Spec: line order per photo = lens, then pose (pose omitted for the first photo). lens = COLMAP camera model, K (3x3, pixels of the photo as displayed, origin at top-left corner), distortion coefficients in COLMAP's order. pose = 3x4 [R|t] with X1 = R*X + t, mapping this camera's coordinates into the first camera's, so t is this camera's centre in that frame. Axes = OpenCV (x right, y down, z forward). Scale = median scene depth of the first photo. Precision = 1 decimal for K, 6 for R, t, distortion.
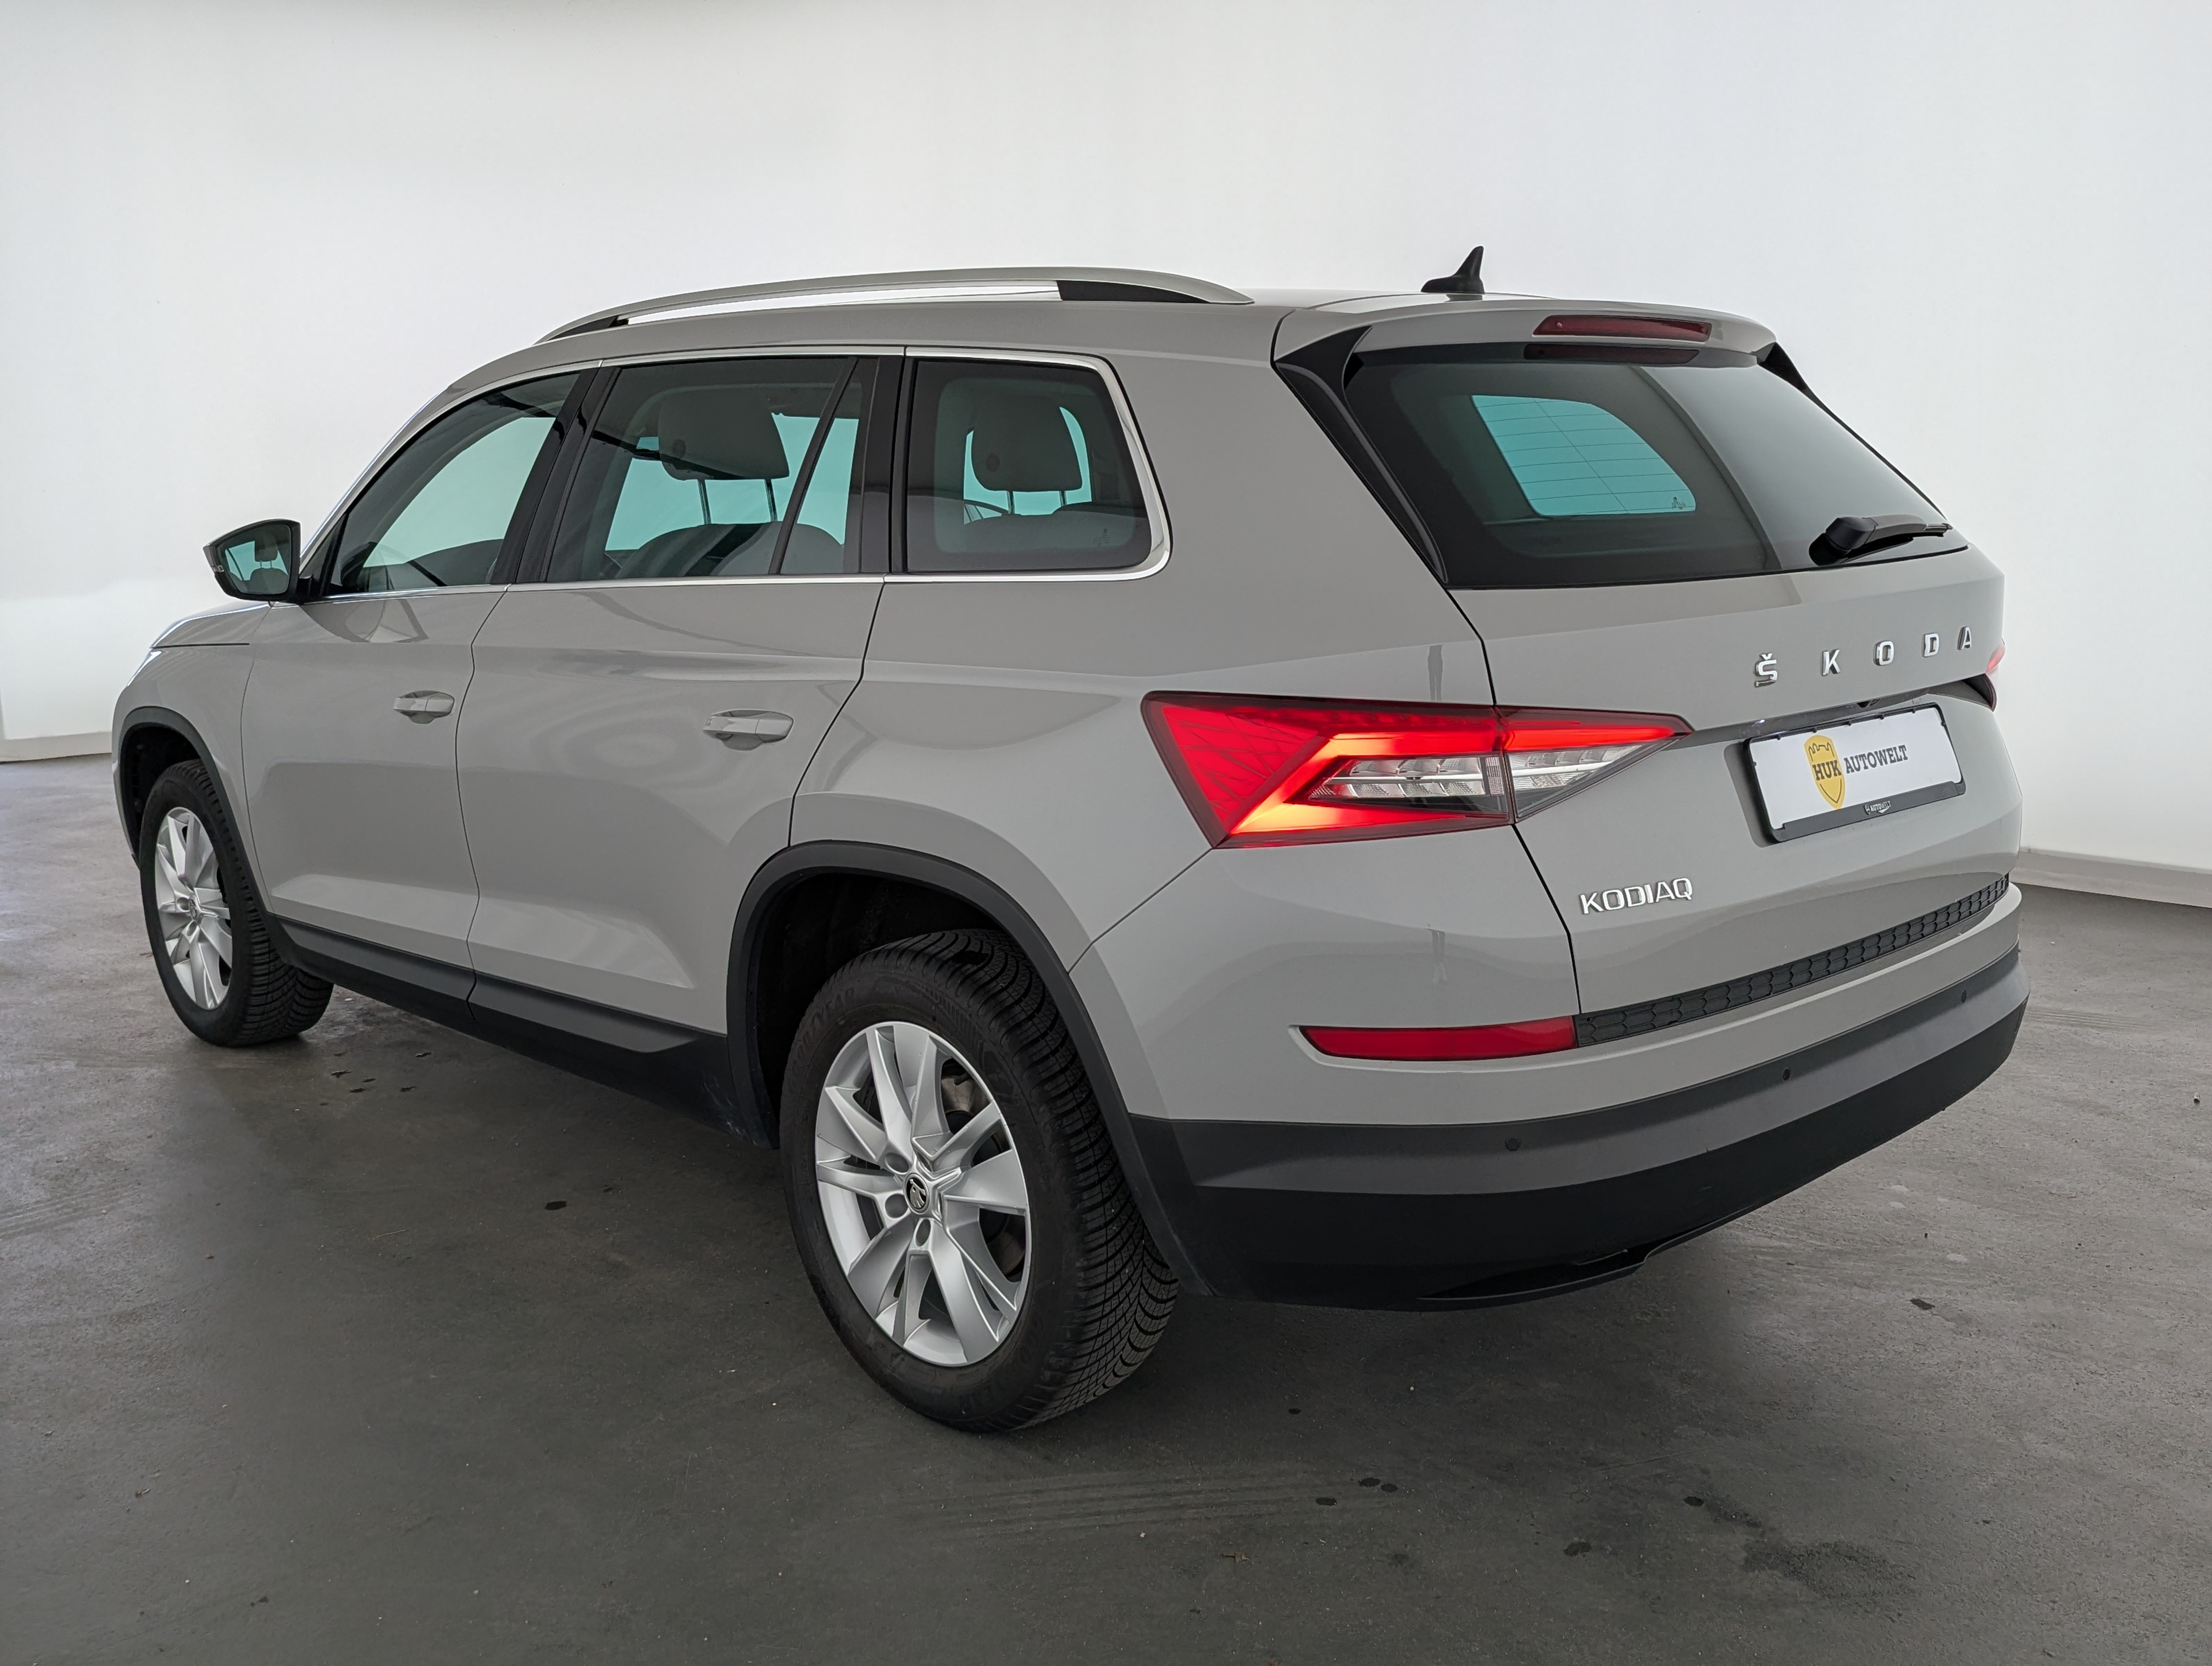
lens RADIAL K [[1978.1, 0, 1106.0], [0, 1978.1, 833.0], [0, 0, 1]] dist [0.016808, -0.002966]
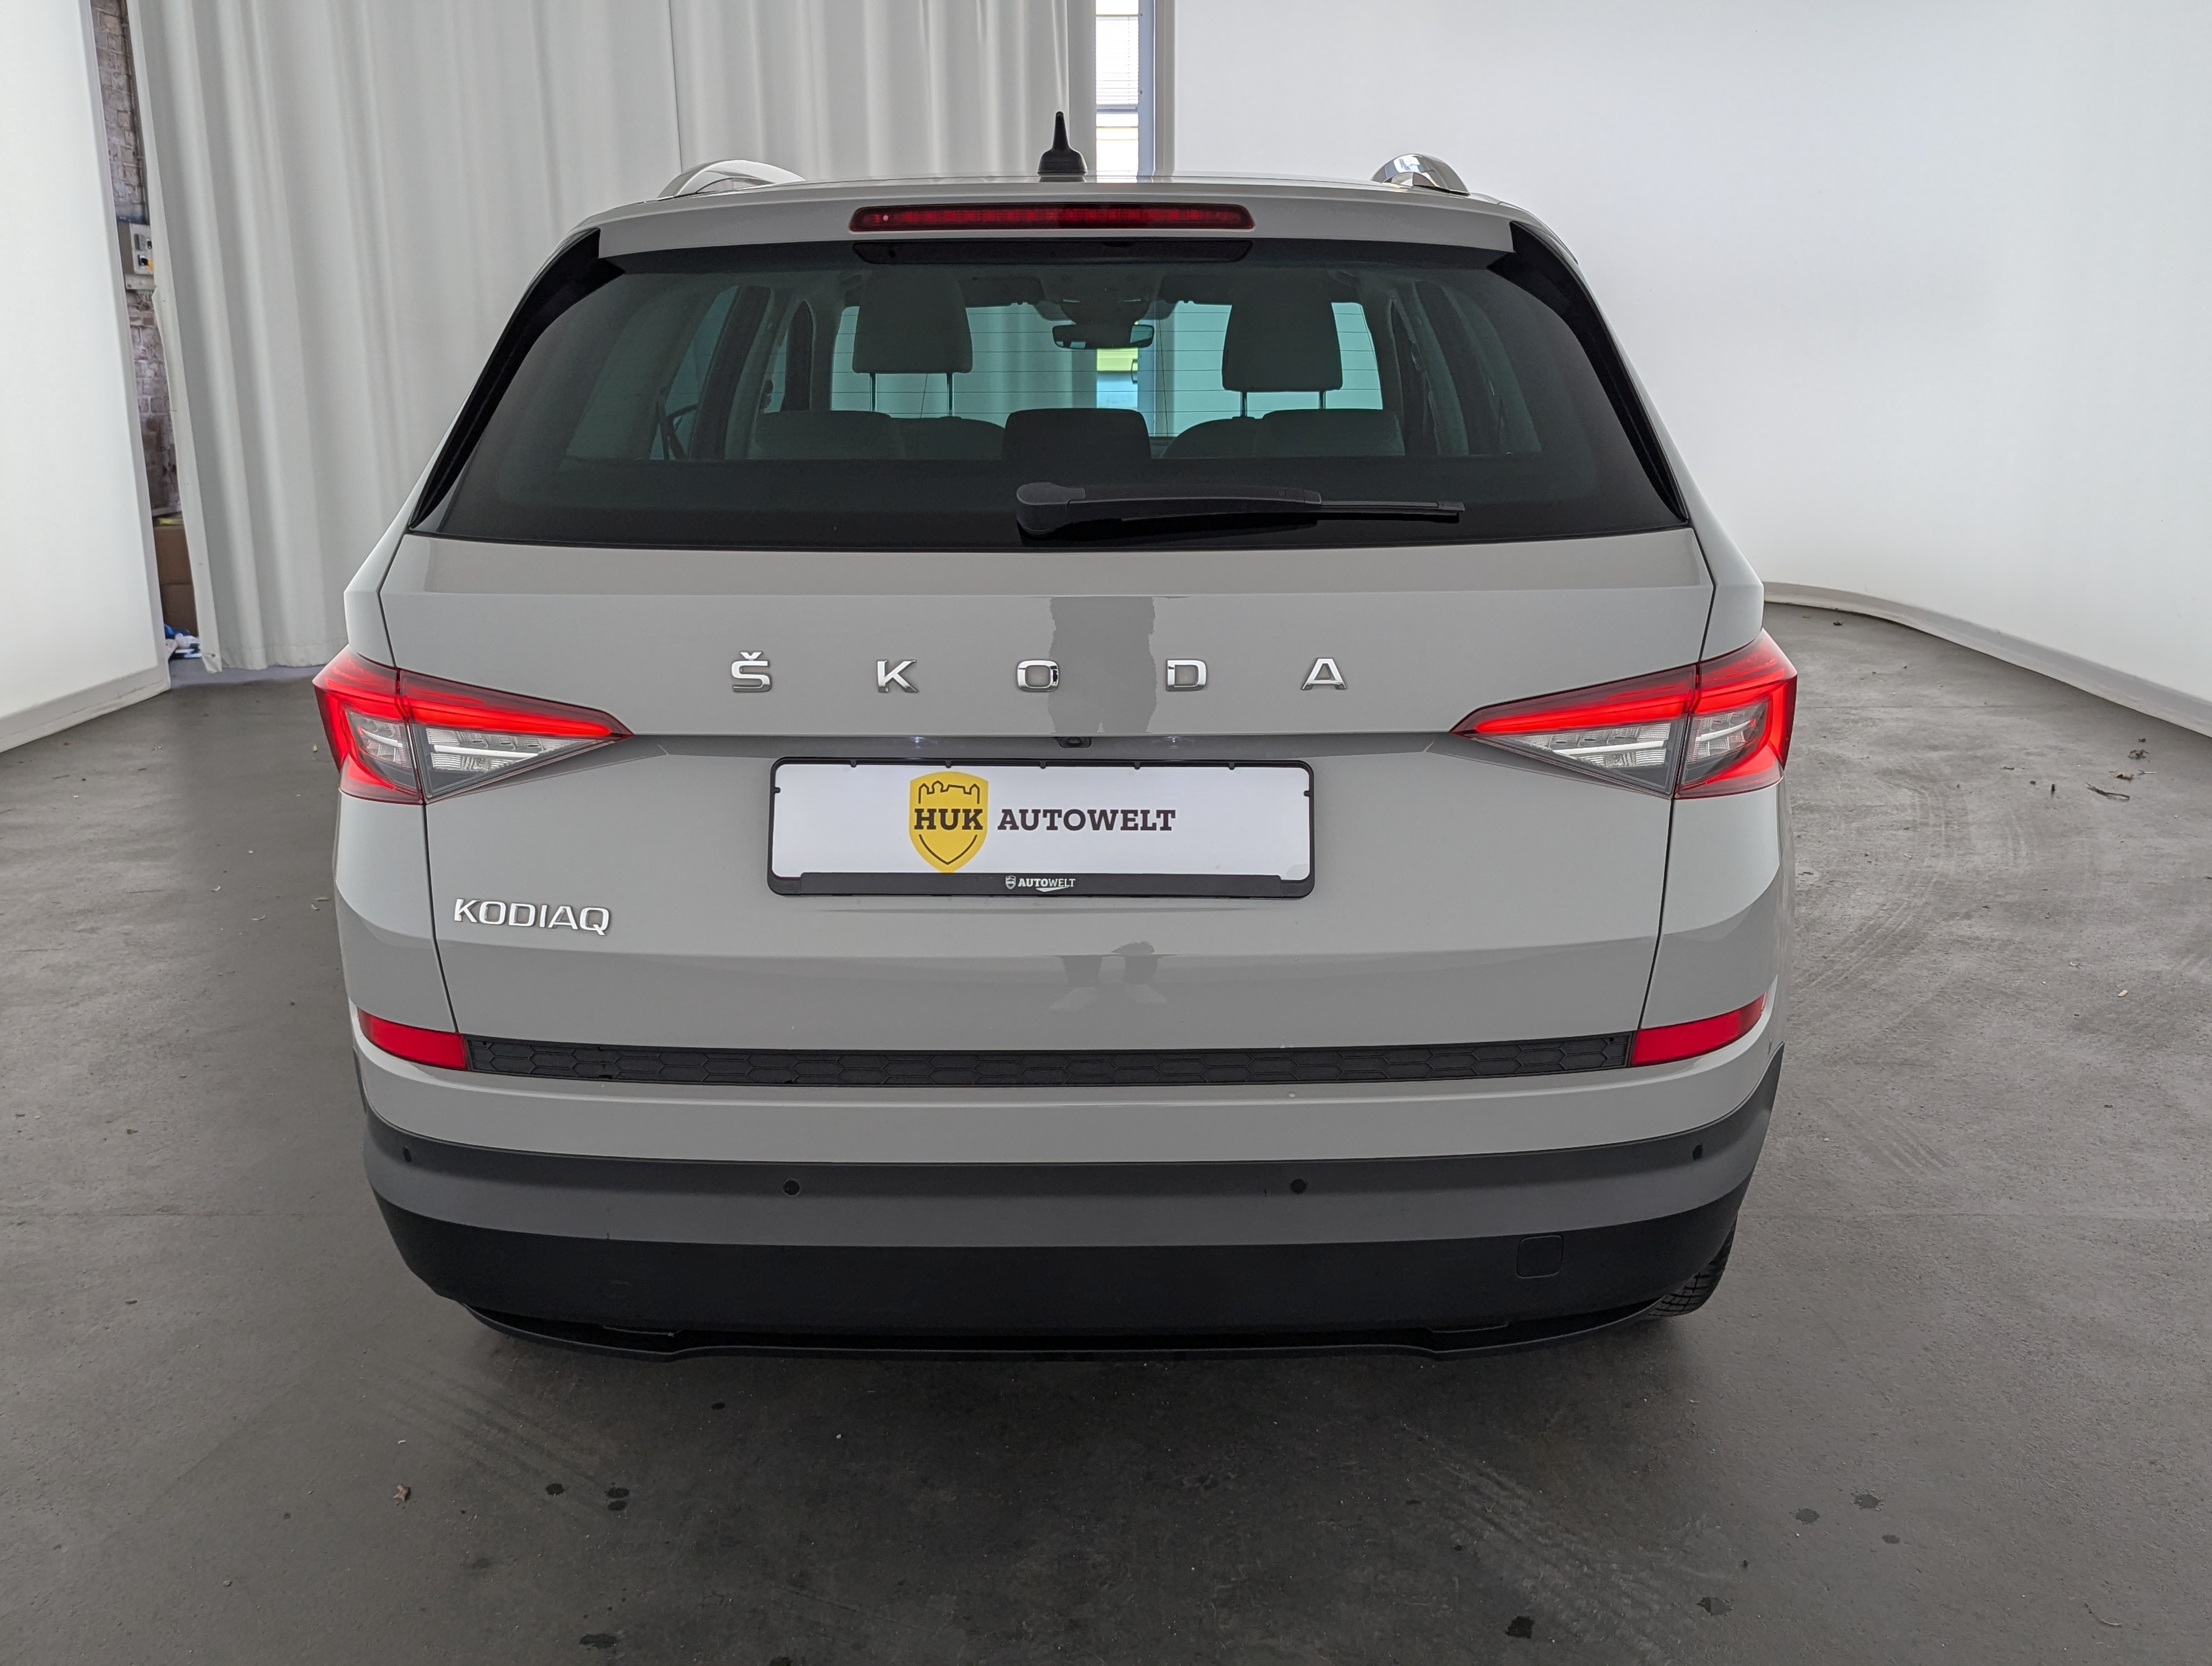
lens RADIAL K [[2000.6, 0, 1115.7], [0, 2000.6, 800.7], [0, 0, 1]] dist [0.048991, -0.016960]
pose [[0.721483, 0.170874, -0.671018, 0.974862], [-0.136265, 0.985161, 0.104357, -0.134385], [0.678892, 0.016145, 0.734060, 0.519171]]
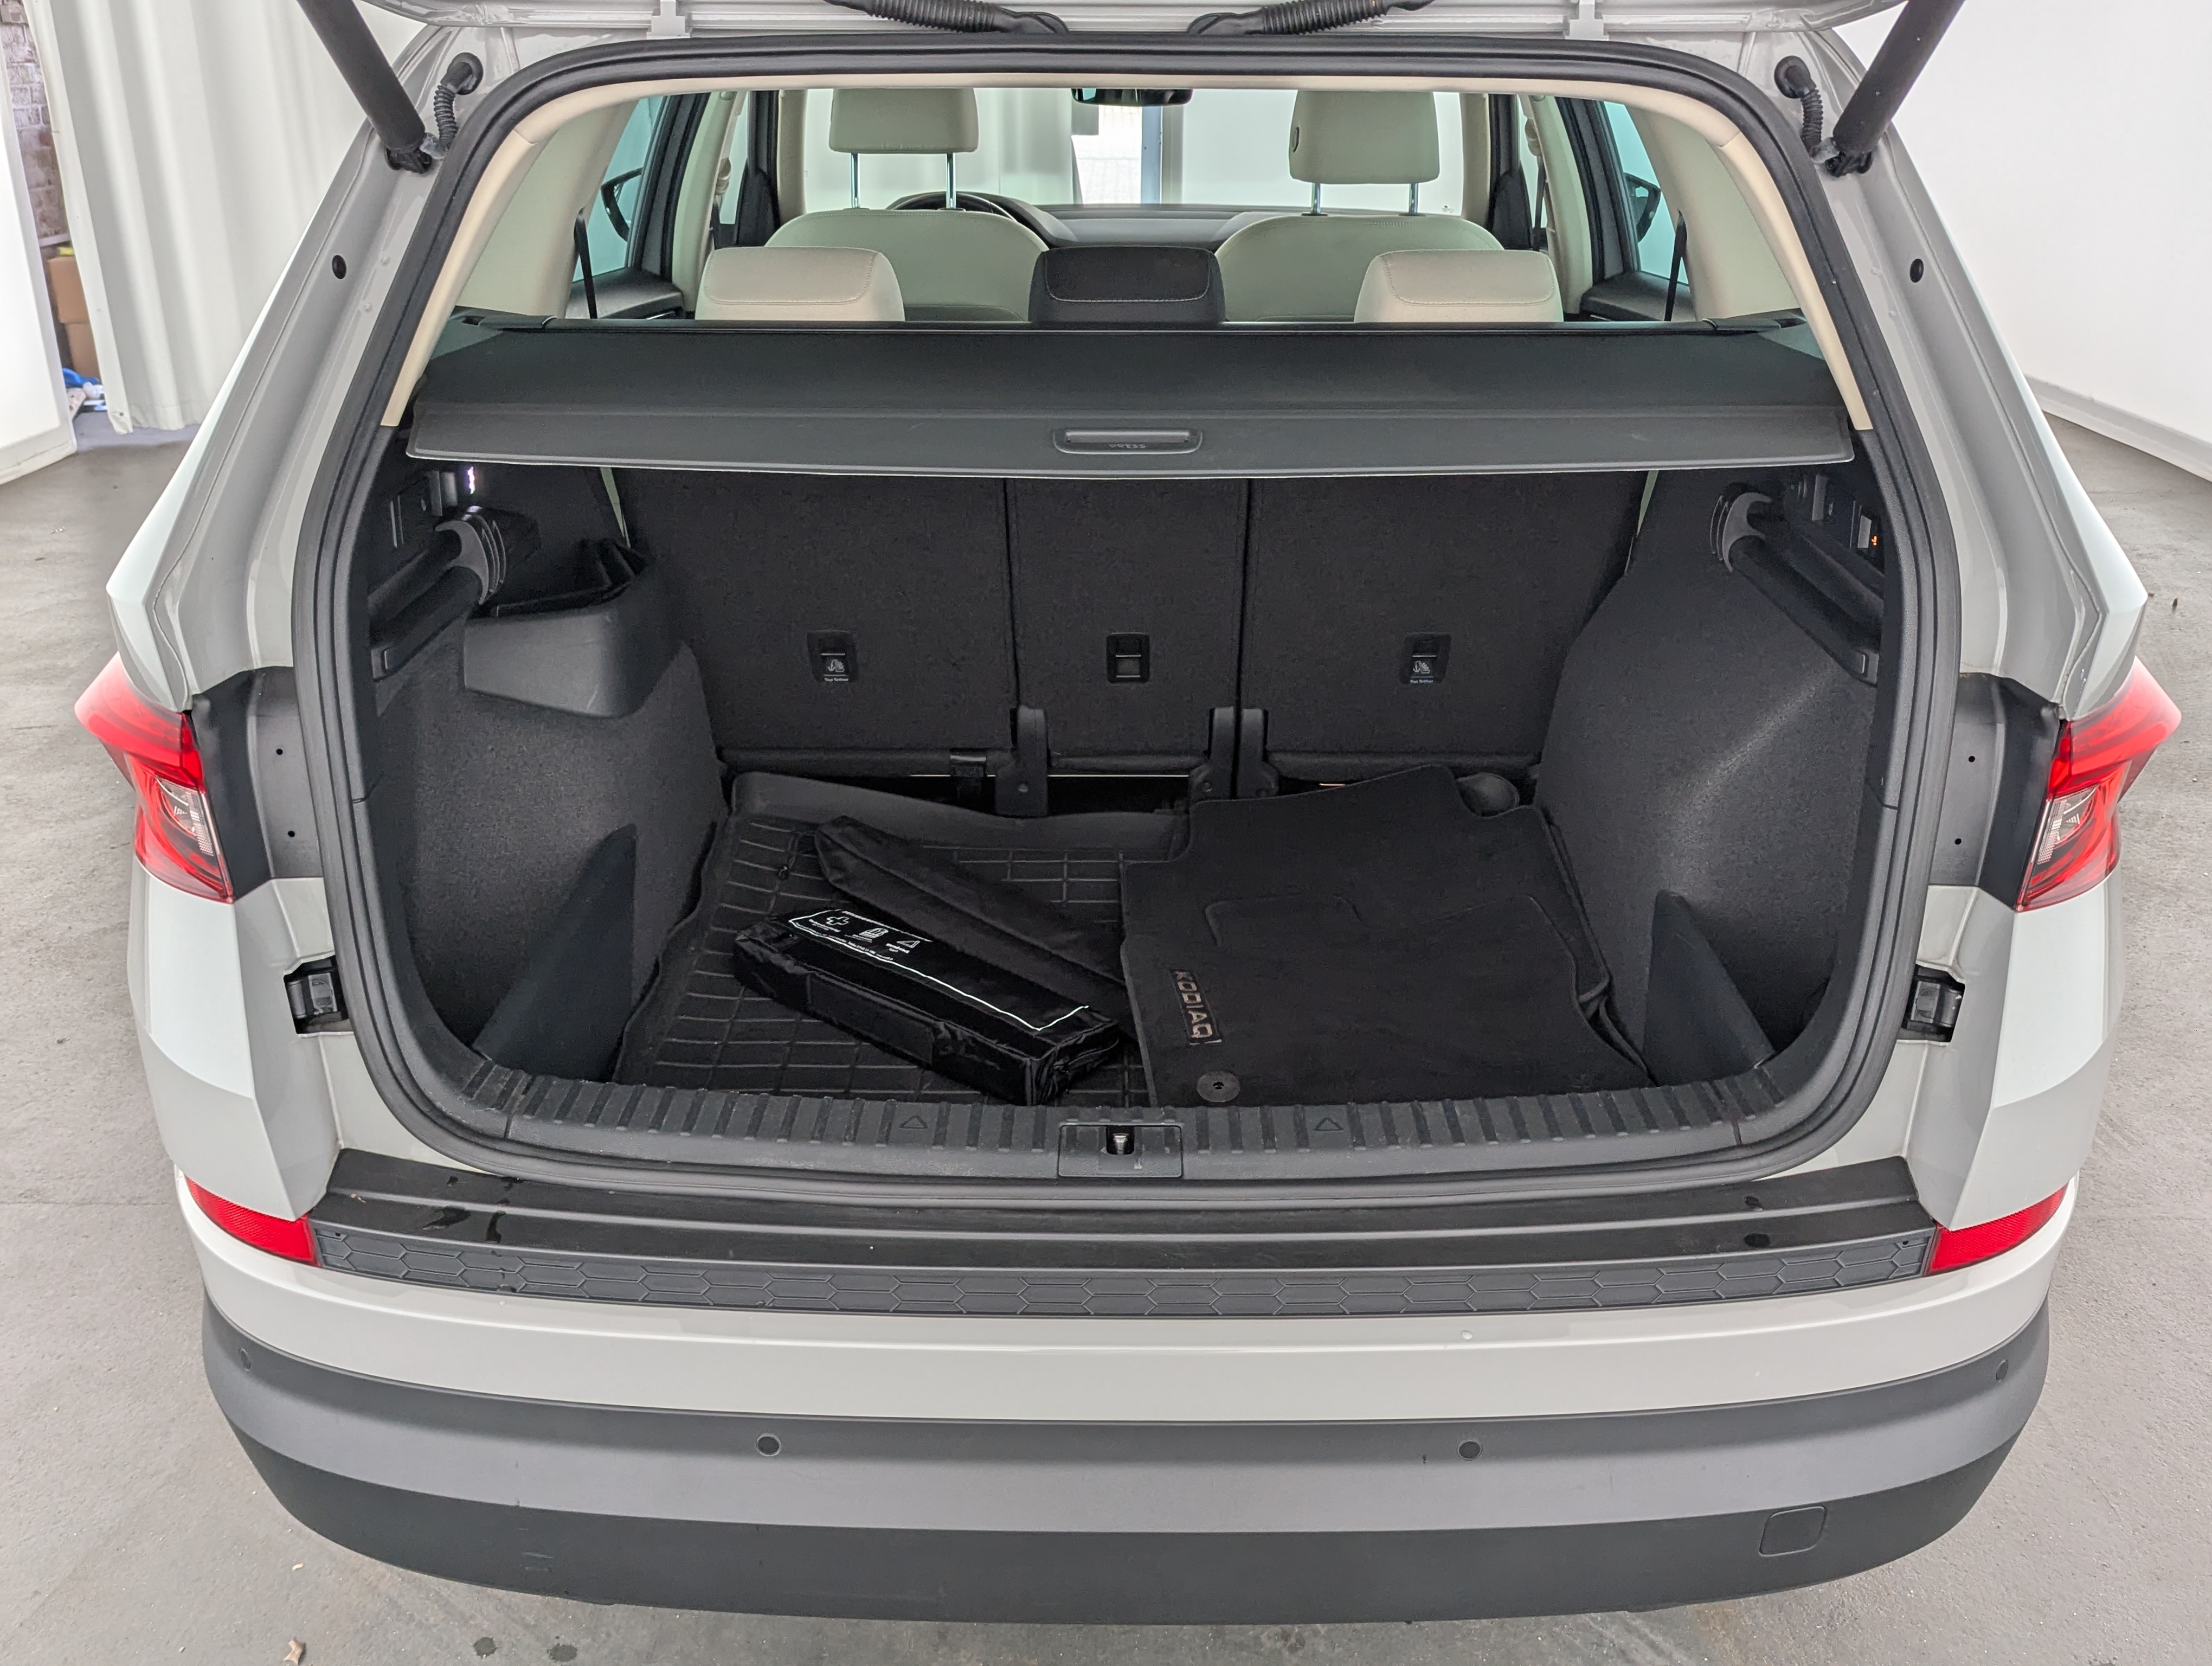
lens RADIAL K [[2022.5, 0, 1110.9], [0, 2022.5, 822.0], [0, 0, 1]] dist [0.041709, -0.006314]
pose [[0.724148, 0.272424, -0.633557, 0.761334], [-0.143139, 0.958039, 0.248341, -0.215174], [0.674626, -0.089149, 0.732757, 0.676468]]
